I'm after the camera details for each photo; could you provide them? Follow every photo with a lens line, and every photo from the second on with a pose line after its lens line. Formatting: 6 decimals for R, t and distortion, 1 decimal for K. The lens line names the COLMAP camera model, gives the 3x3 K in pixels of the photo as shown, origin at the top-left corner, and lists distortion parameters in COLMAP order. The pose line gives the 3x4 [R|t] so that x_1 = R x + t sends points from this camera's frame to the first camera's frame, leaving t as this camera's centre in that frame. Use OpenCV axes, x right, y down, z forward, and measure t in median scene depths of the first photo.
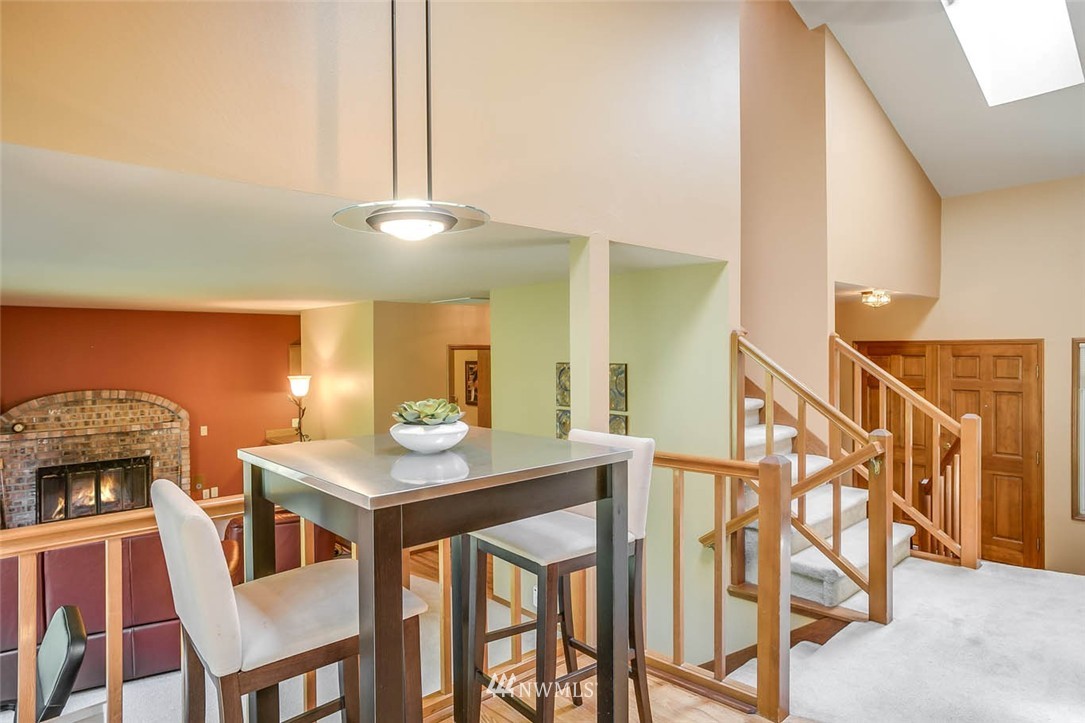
lens RADIAL K [[615.3, 0, 544.8], [0, 615.3, 353.2], [0, 0, 1]] dist [-0.054048, 0.044045]
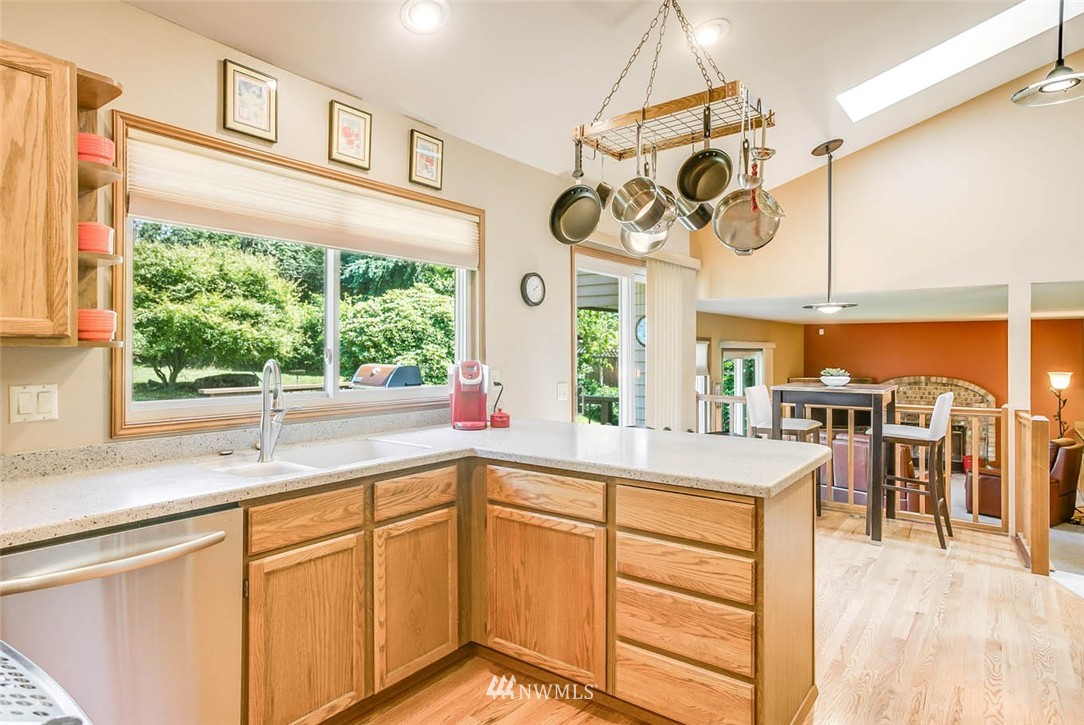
lens RADIAL K [[613.0, 0, 556.0], [0, 613.0, 355.7], [0, 0, 1]] dist [-0.027511, 0.042521]
pose [[0.195998, 0.015948, -0.980475, 0.563957], [-0.008464, 0.999858, 0.014571, -0.004035], [0.980568, 0.005443, 0.196105, -0.203294]]
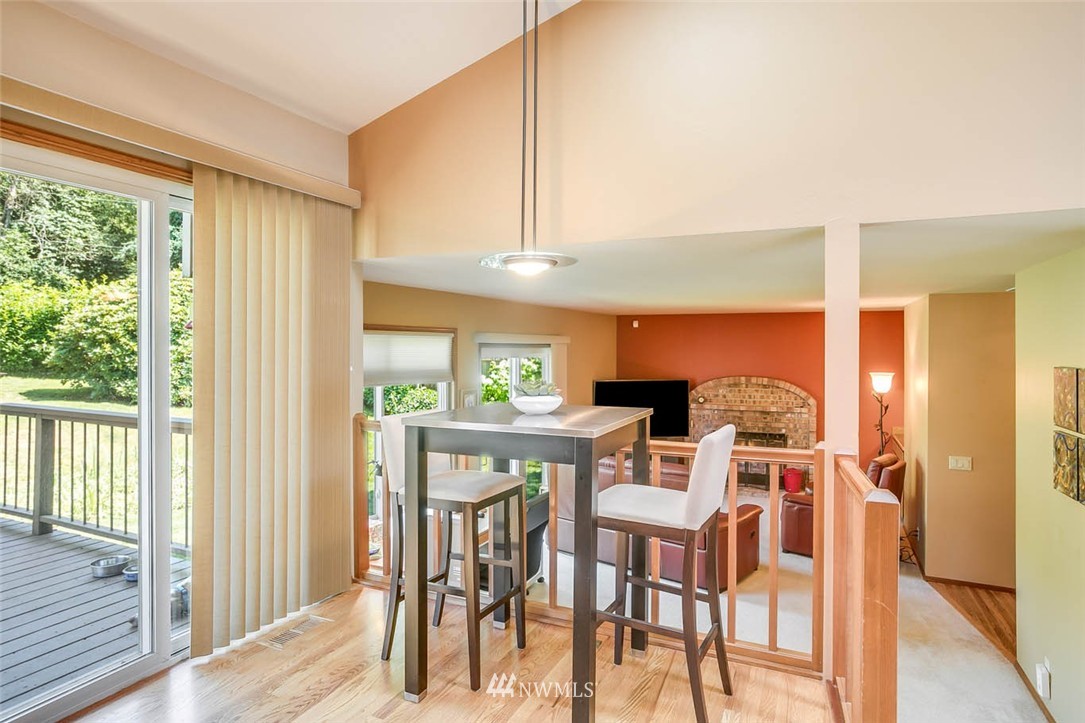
lens RADIAL K [[615.3, 0, 544.8], [0, 615.3, 353.2], [0, 0, 1]] dist [-0.054048, 0.044045]
pose [[0.384149, 0.017878, -0.923098, 0.291926], [-0.010094, 0.999834, 0.015164, -0.003963], [0.923216, 0.003492, 0.384265, 0.102087]]
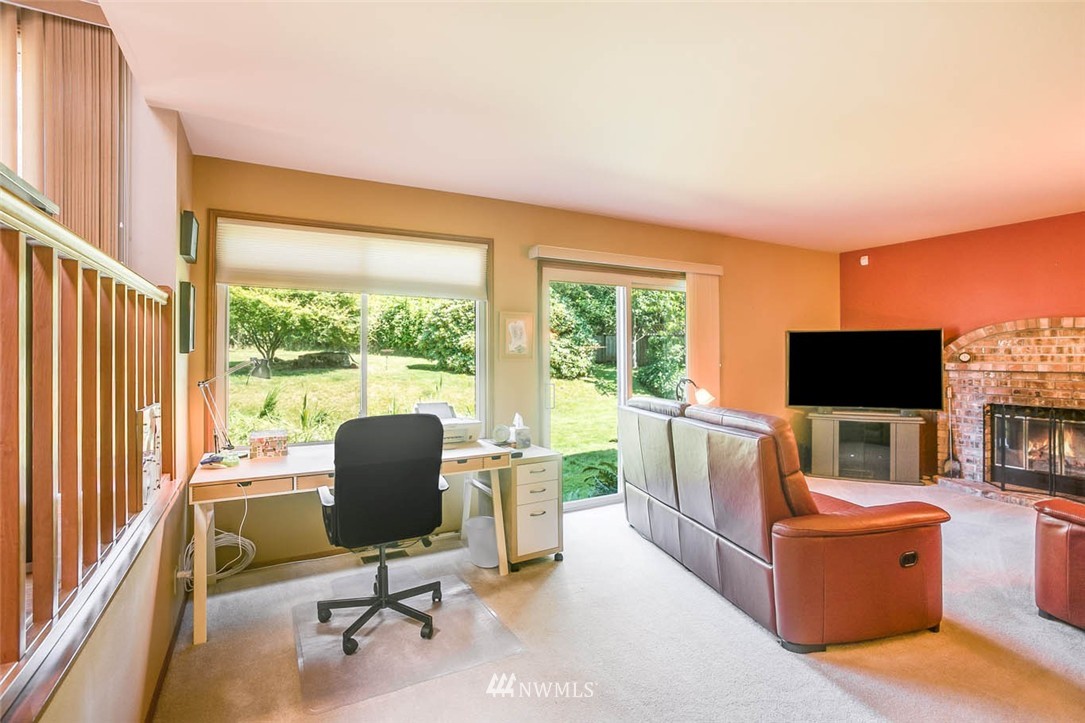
lens RADIAL K [[517.2, 0, 544.3], [0, 517.2, 354.0], [0, 0, 1]] dist [-0.065558, 0.027761]
pose [[-0.227528, 0.010342, -0.973717, 0.045505], [0.003162, 0.999946, 0.009882, 0.100580], [0.973767, -0.000831, -0.227548, 0.497182]]
